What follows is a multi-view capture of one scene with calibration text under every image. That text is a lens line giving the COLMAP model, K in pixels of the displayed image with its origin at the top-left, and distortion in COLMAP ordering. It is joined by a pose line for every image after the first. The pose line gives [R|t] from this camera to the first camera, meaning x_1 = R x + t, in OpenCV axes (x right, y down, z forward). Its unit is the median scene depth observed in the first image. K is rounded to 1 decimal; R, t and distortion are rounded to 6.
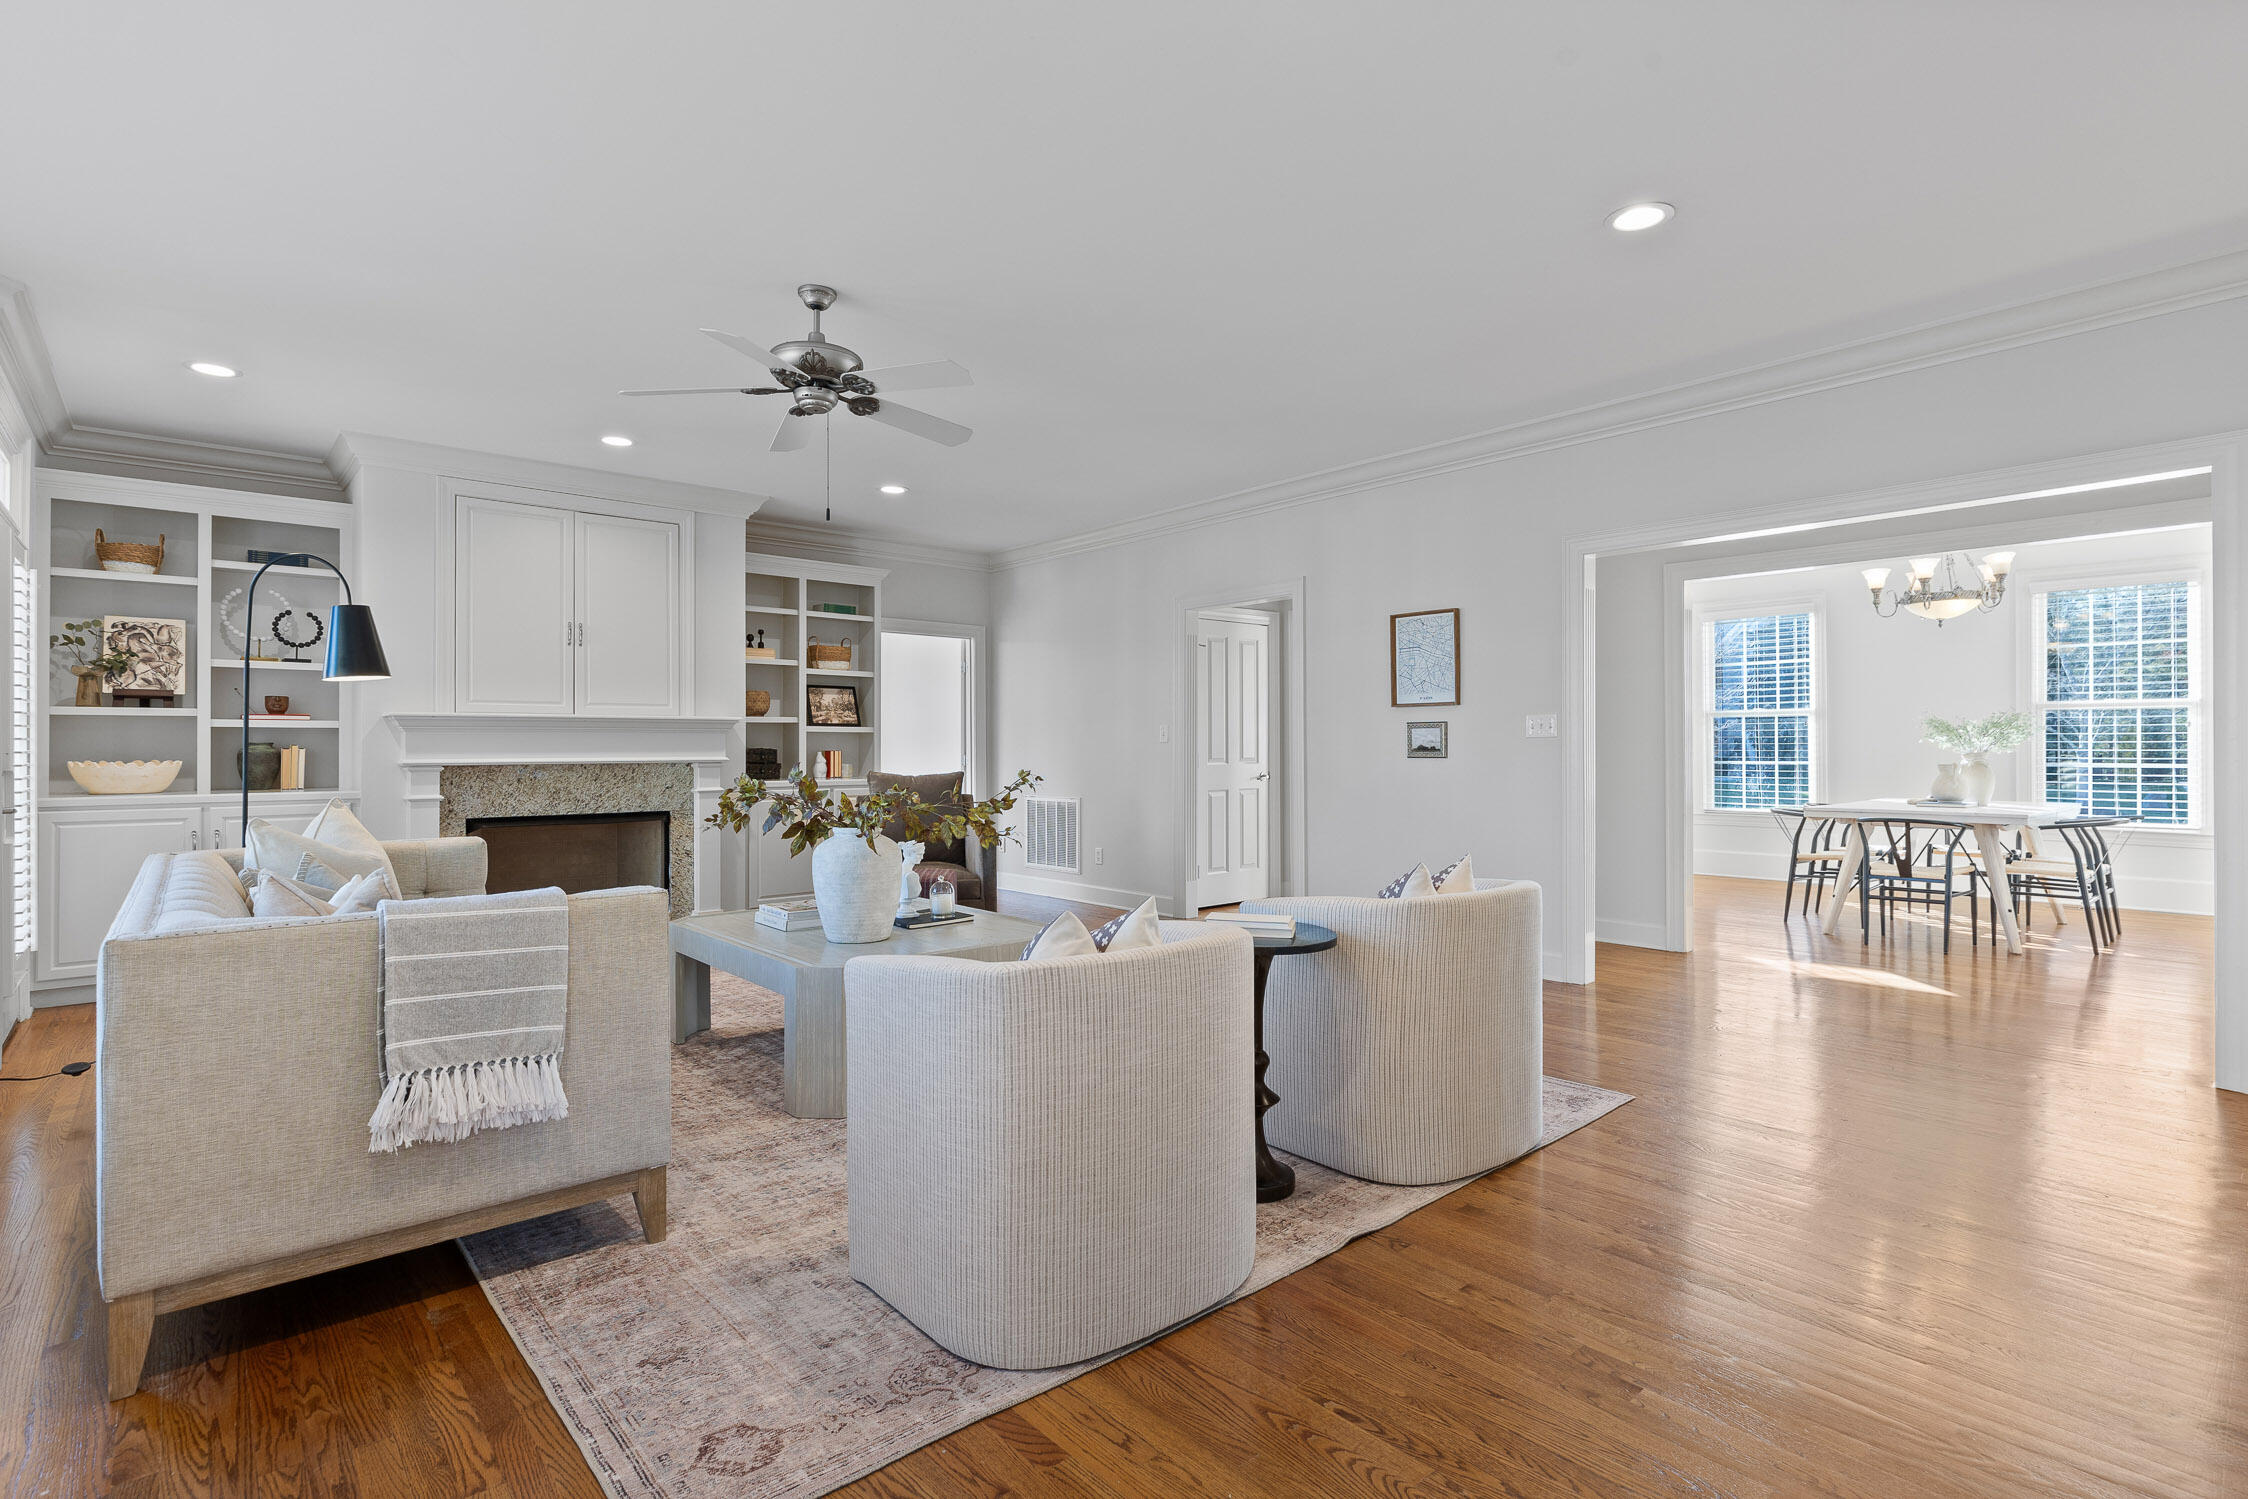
lens RADIAL K [[1076.2, 0, 1130.7], [0, 1076.2, 748.3], [0, 0, 1]] dist [-0.002173, -0.000352]
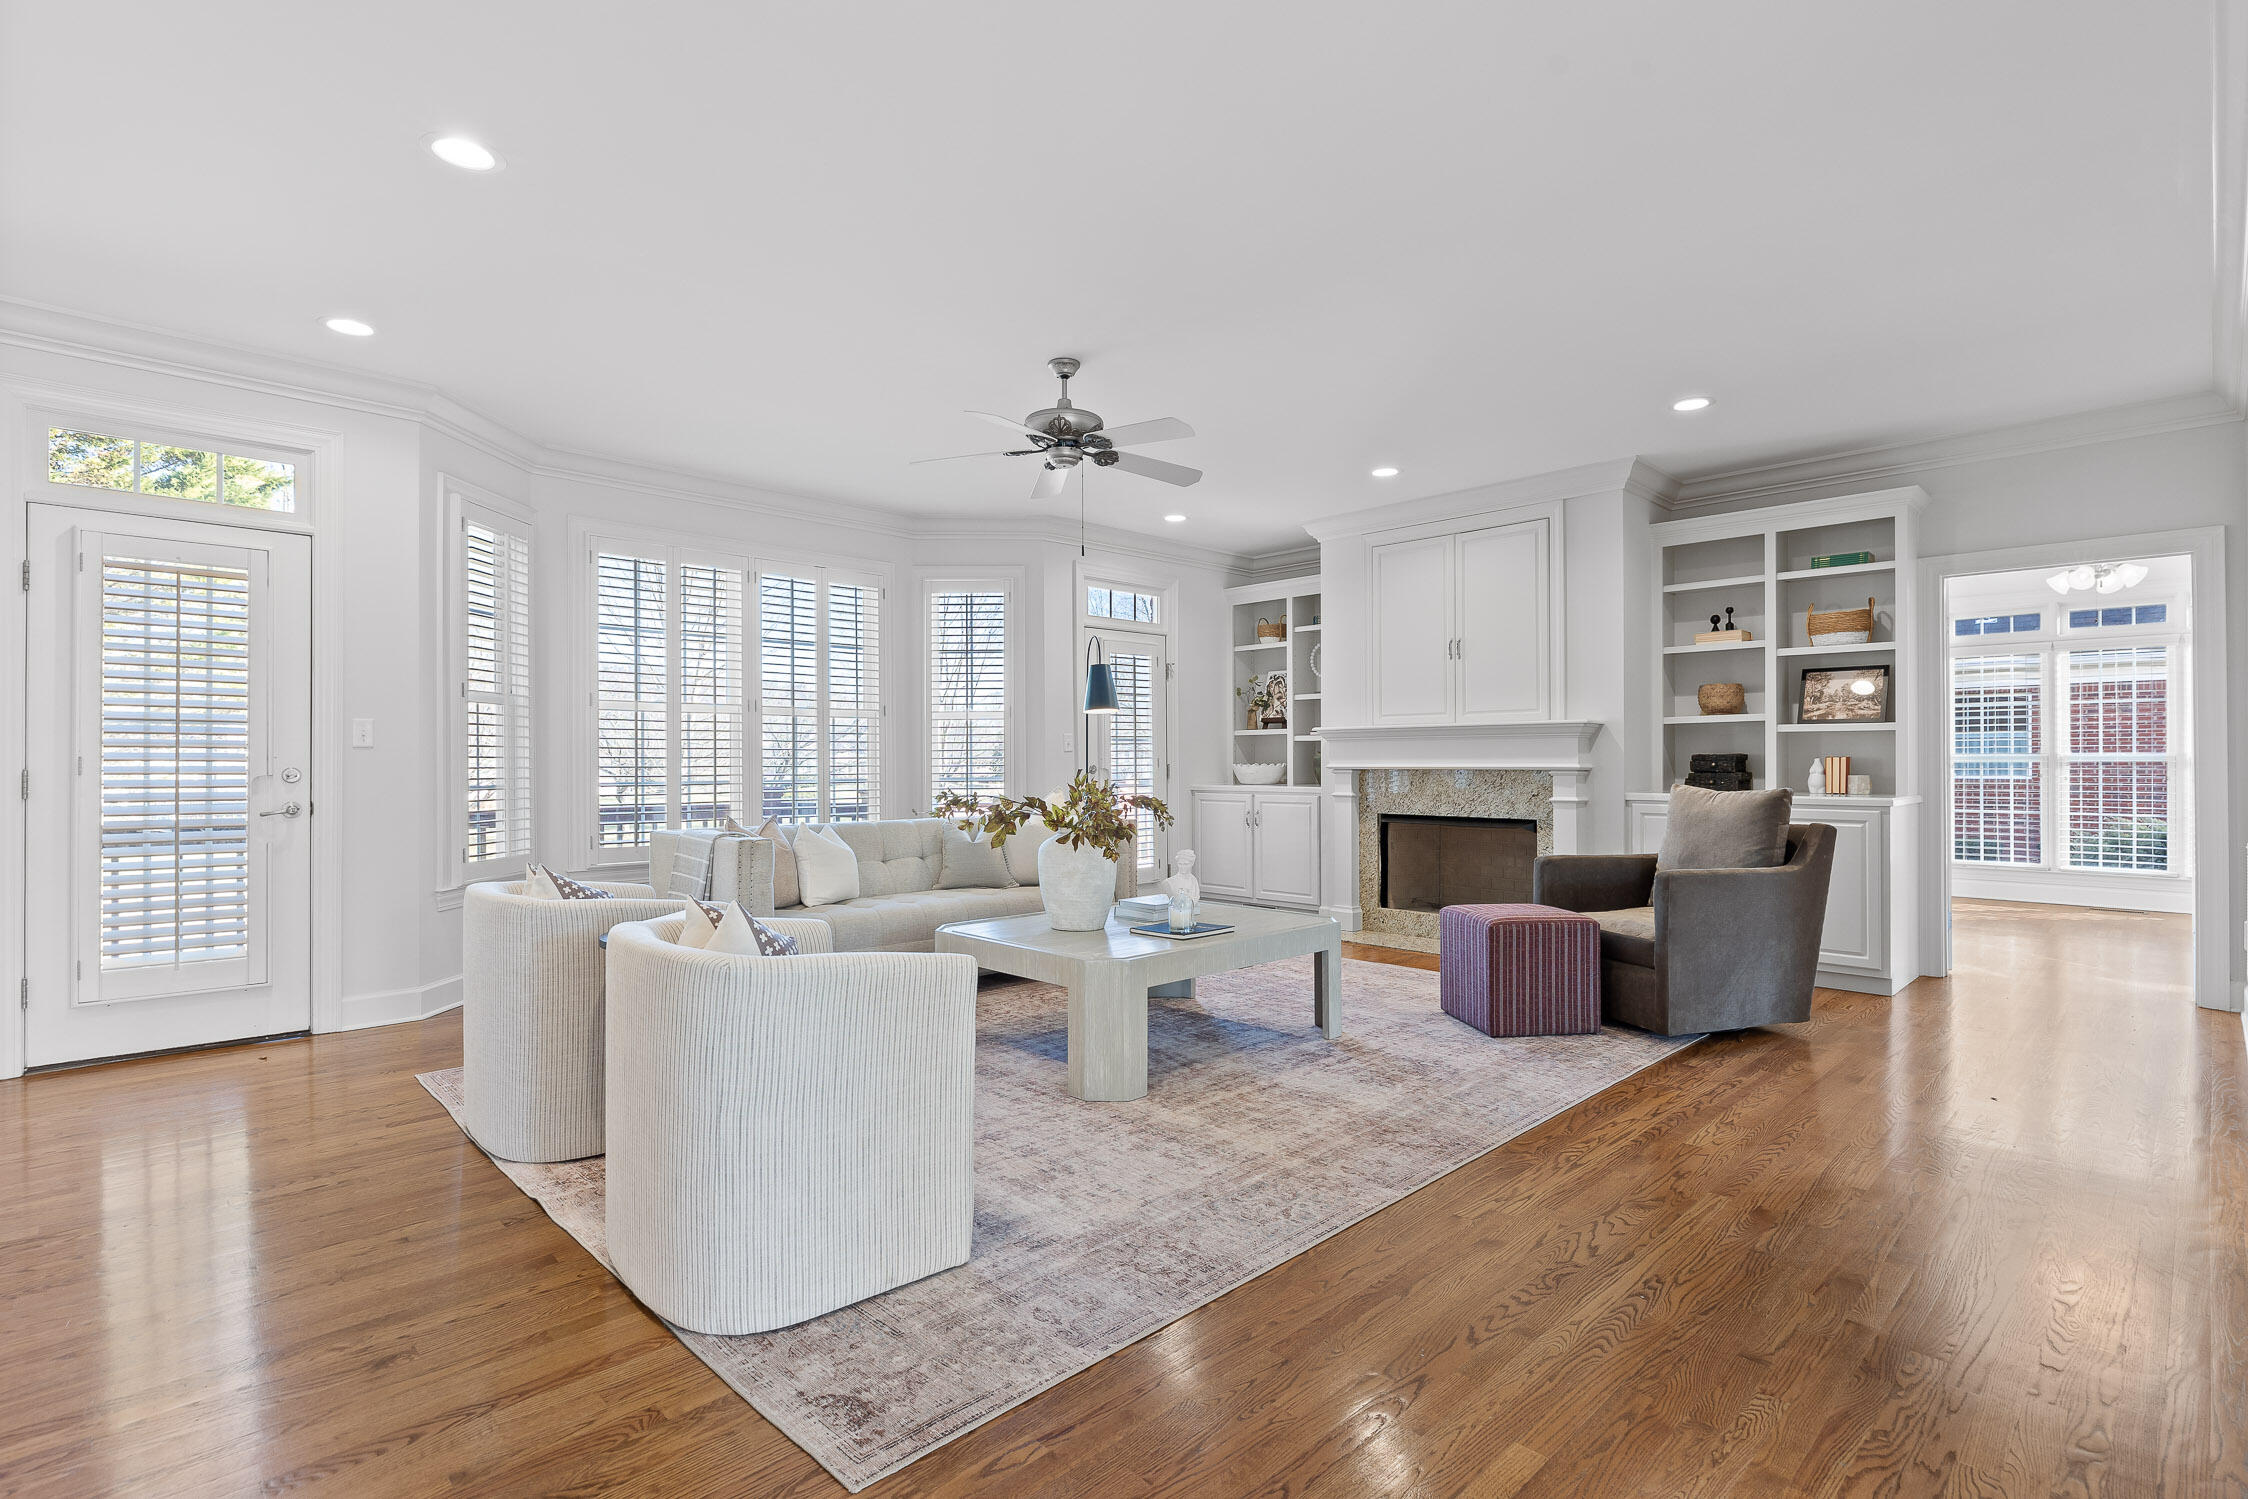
lens RADIAL K [[1076.2, 0, 1129.7], [0, 1076.2, 755.4], [0, 0, 1]] dist [-0.002173, -0.000352]
pose [[0.043241, -0.002064, -0.999063, 0.536421], [0.001705, 0.999997, -0.001993, 0.002033], [0.999063, -0.001618, 0.043244, 0.626194]]
